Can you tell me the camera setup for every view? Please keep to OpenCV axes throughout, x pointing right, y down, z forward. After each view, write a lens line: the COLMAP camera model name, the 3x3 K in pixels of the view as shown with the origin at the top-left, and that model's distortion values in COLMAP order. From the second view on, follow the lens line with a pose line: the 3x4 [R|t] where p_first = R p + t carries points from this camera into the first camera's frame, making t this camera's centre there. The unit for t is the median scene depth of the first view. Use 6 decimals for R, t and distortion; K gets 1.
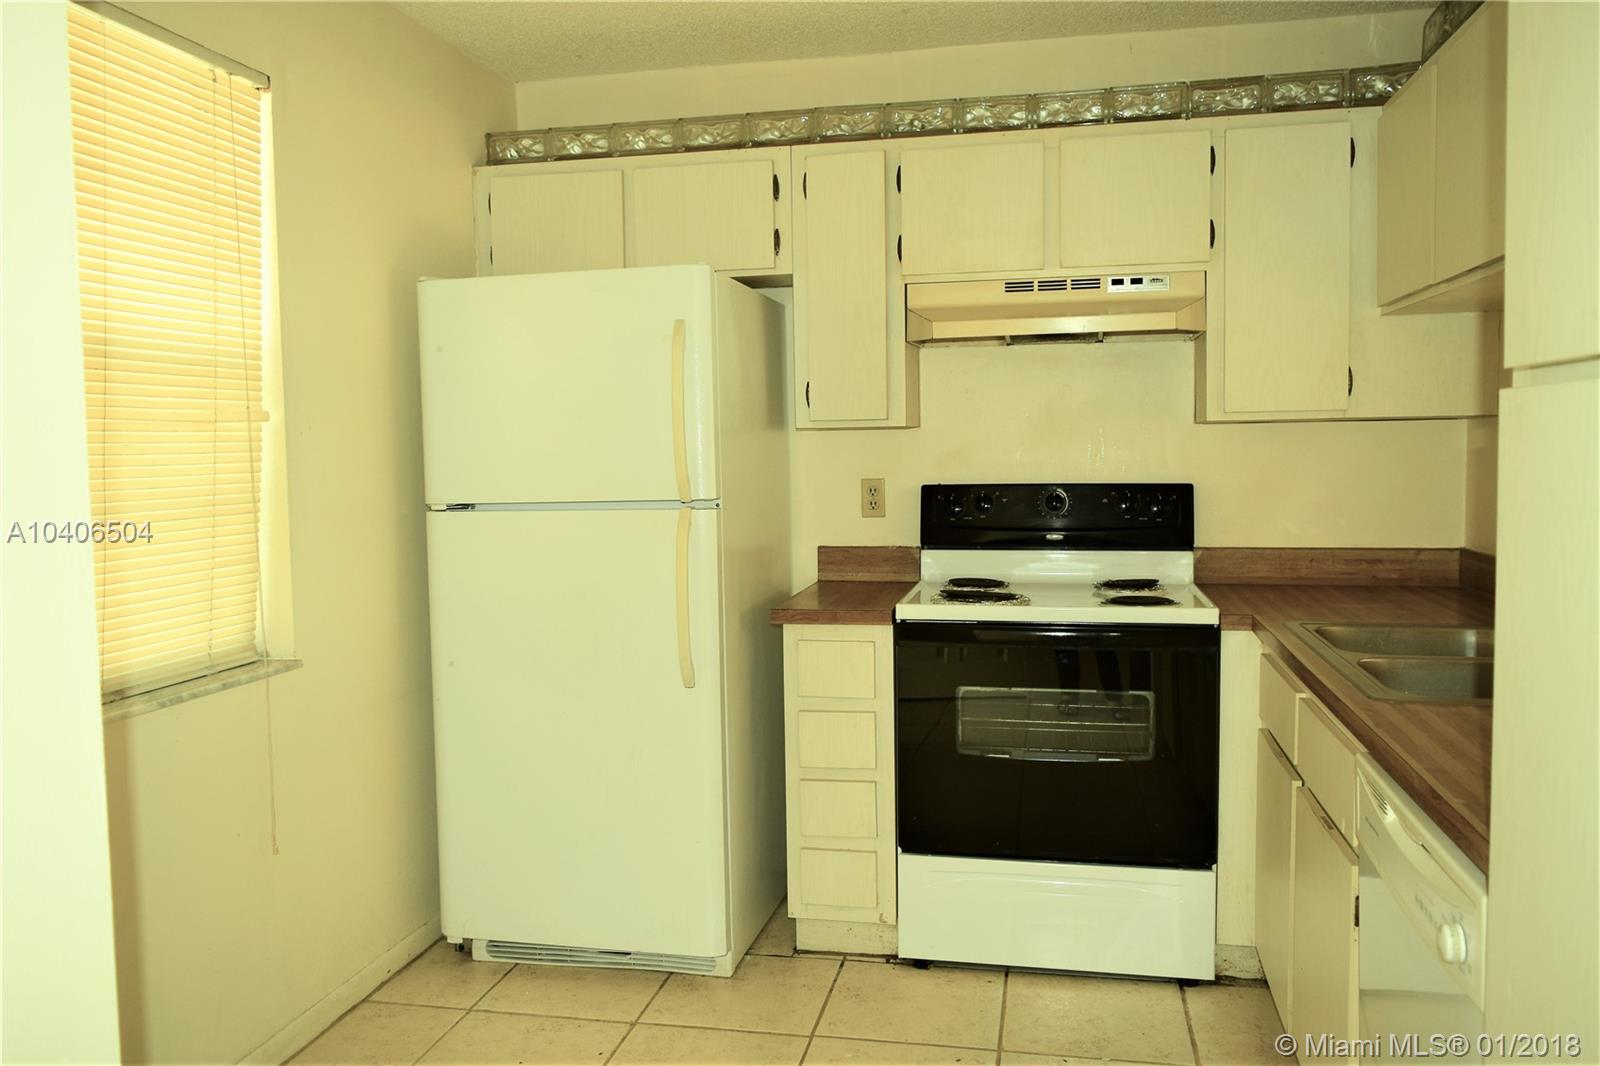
lens RADIAL K [[1273.2, 0, 800.0], [0, 1273.2, 533.0], [0, 0, 1]] dist [-0.085041, 0.004357]
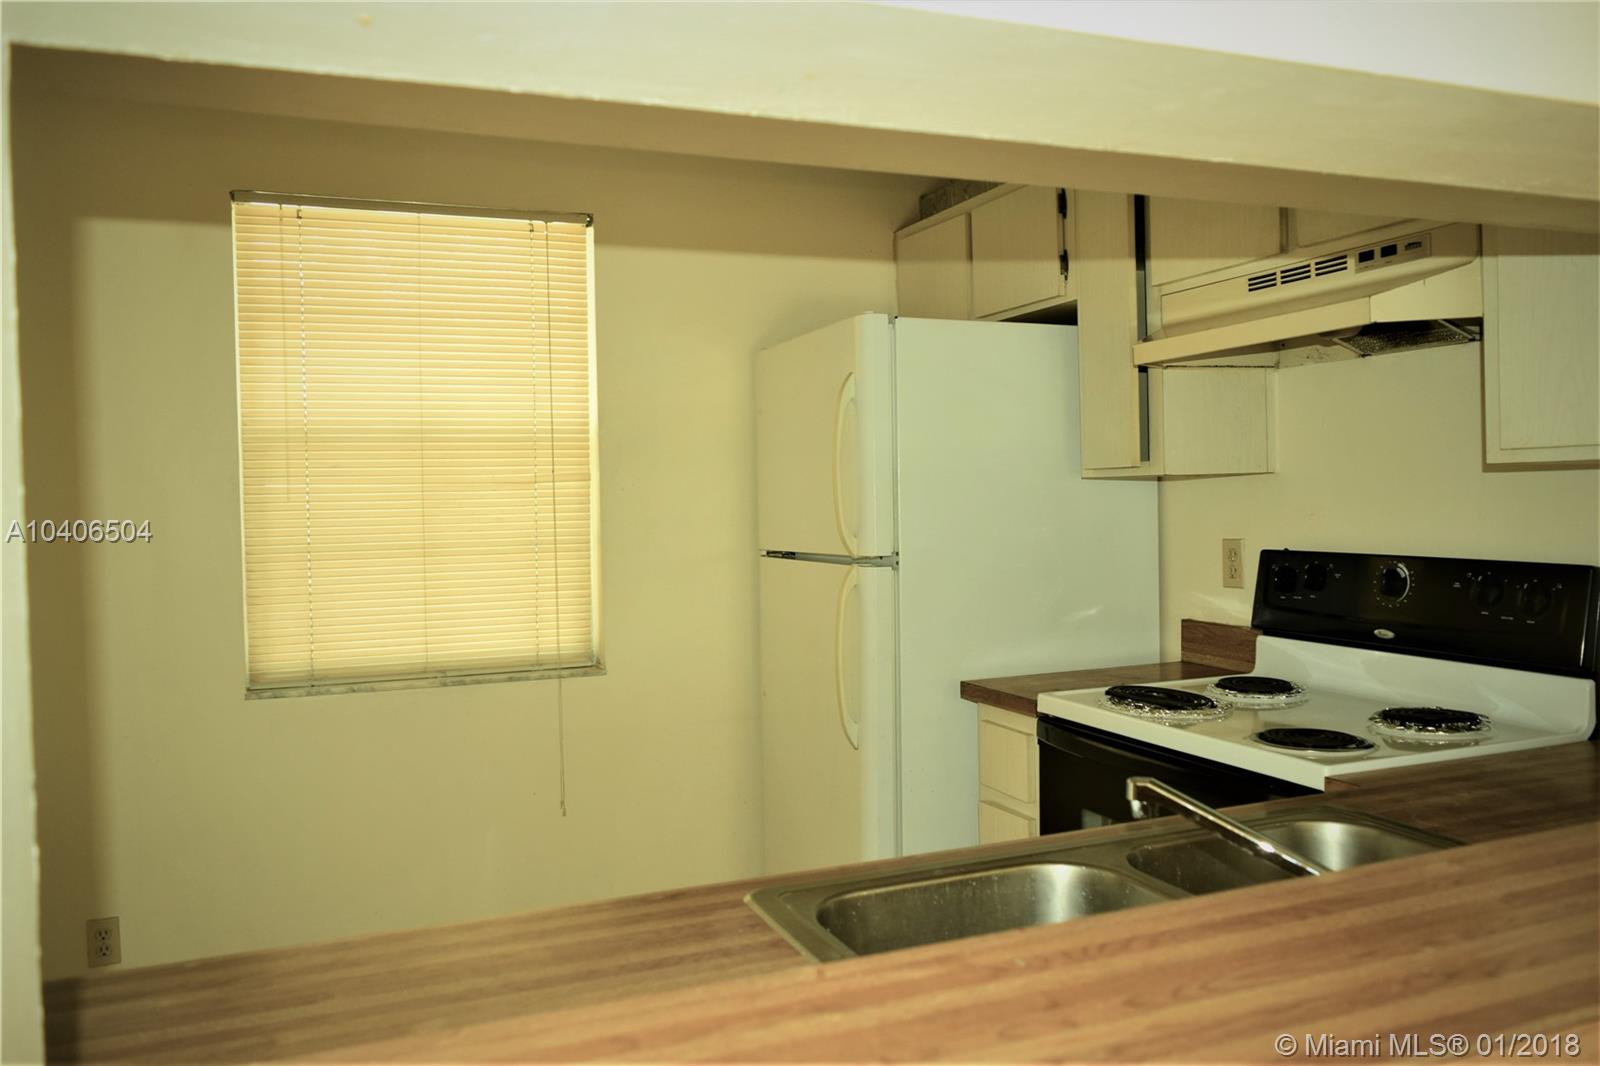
lens RADIAL K [[1273.2, 0, 800.0], [0, 1273.2, 533.0], [0, 0, 1]] dist [-0.085041, 0.004357]
pose [[0.519649, 0.029942, -0.853855, 0.658040], [-0.046857, 0.998880, 0.006510, -0.044021], [0.853094, 0.036626, 0.520470, 0.410638]]
